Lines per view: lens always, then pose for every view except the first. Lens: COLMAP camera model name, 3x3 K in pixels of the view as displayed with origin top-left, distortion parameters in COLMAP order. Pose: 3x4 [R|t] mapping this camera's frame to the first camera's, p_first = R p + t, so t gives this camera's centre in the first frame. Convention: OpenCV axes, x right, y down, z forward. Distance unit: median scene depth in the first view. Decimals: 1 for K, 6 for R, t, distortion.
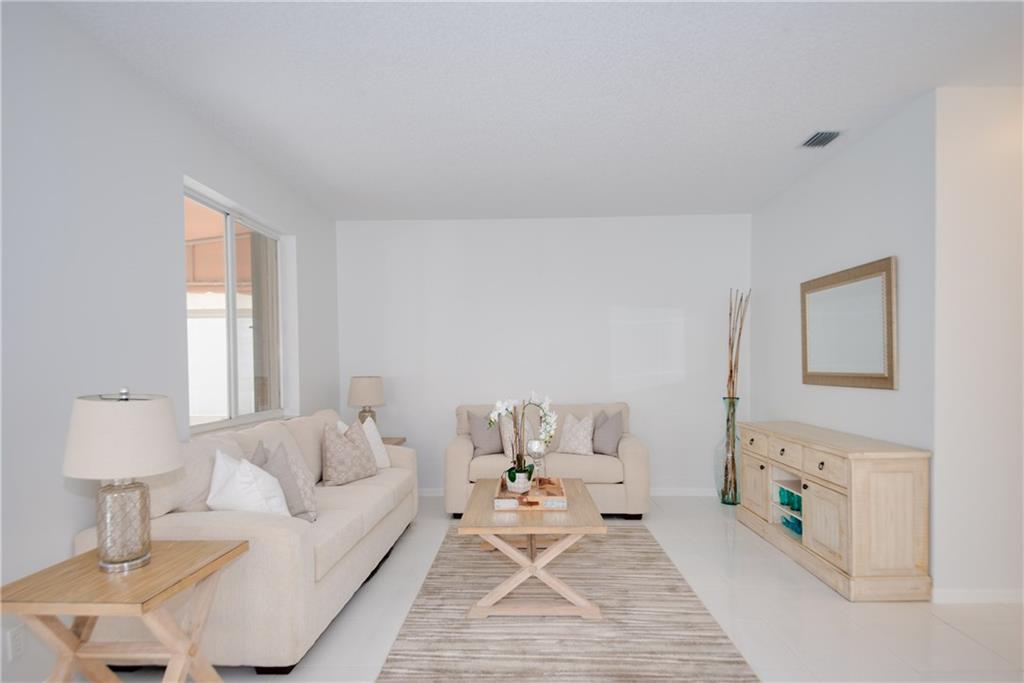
lens RADIAL K [[556.2, 0, 513.2], [0, 556.2, 370.7], [0, 0, 1]] dist [0.018256, -0.000197]
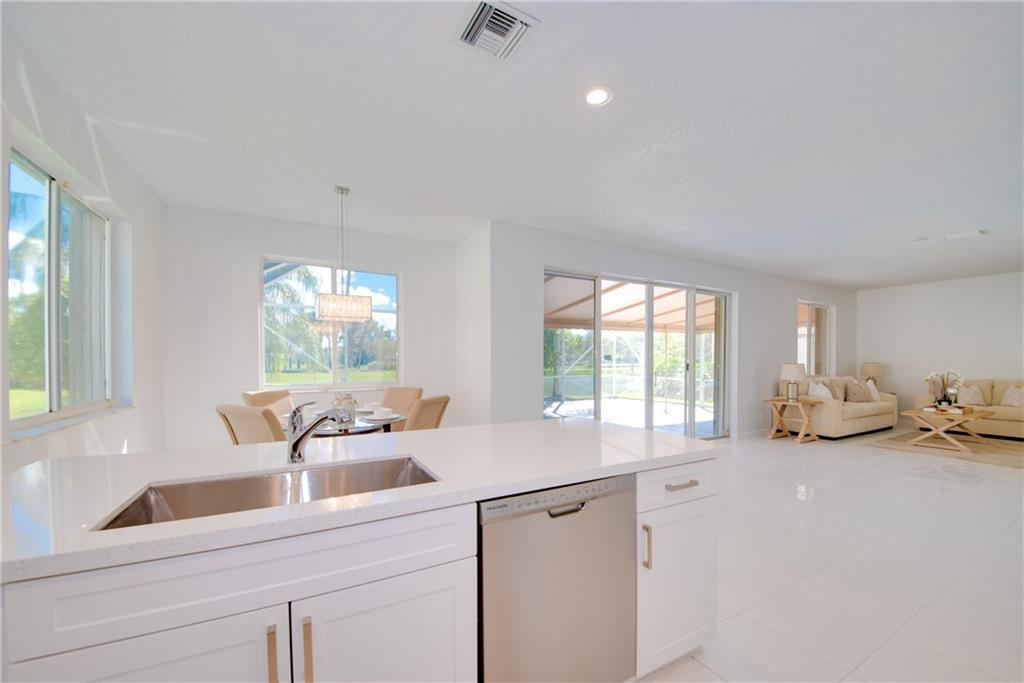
lens RADIAL K [[404.6, 0, 487.3], [0, 404.6, 365.8], [0, 0, 1]] dist [-0.001192, -0.011148]
pose [[0.485201, 0.016296, -0.874251, 0.570913], [-0.011486, 0.999859, 0.012263, 0.030696], [0.874327, 0.004092, 0.485320, -1.630906]]
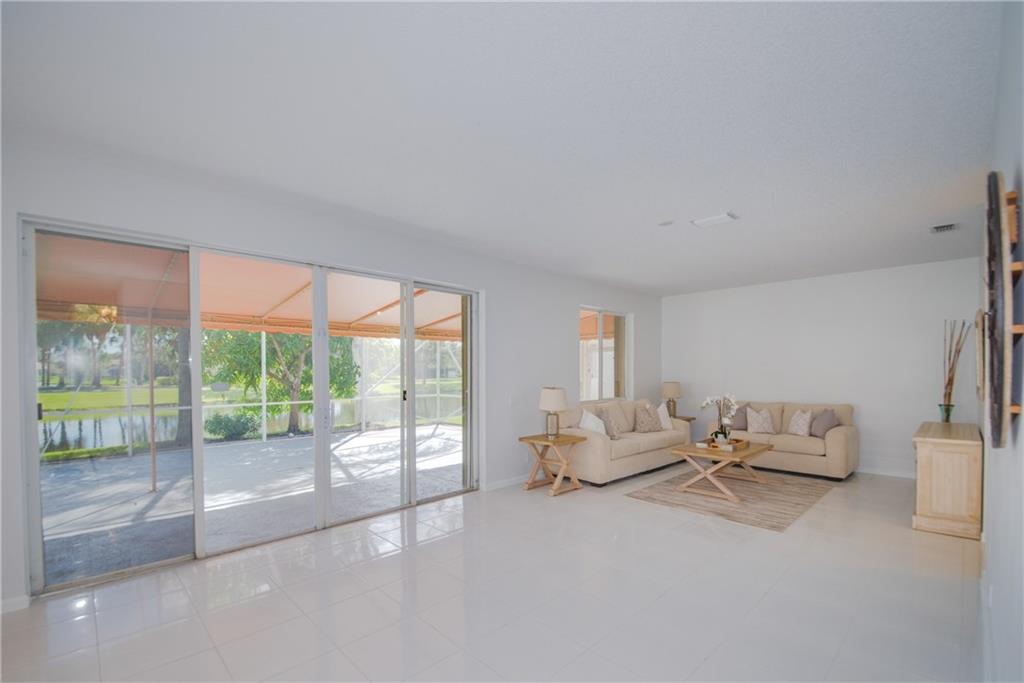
lens RADIAL K [[454.5, 0, 514.1], [0, 454.5, 373.9], [0, 0, 1]] dist [-0.000867, -0.000577]
pose [[0.712394, 0.007203, -0.701743, 0.639643], [-0.008456, 0.999963, 0.001679, -0.025050], [0.701729, 0.004738, 0.712429, -0.675380]]
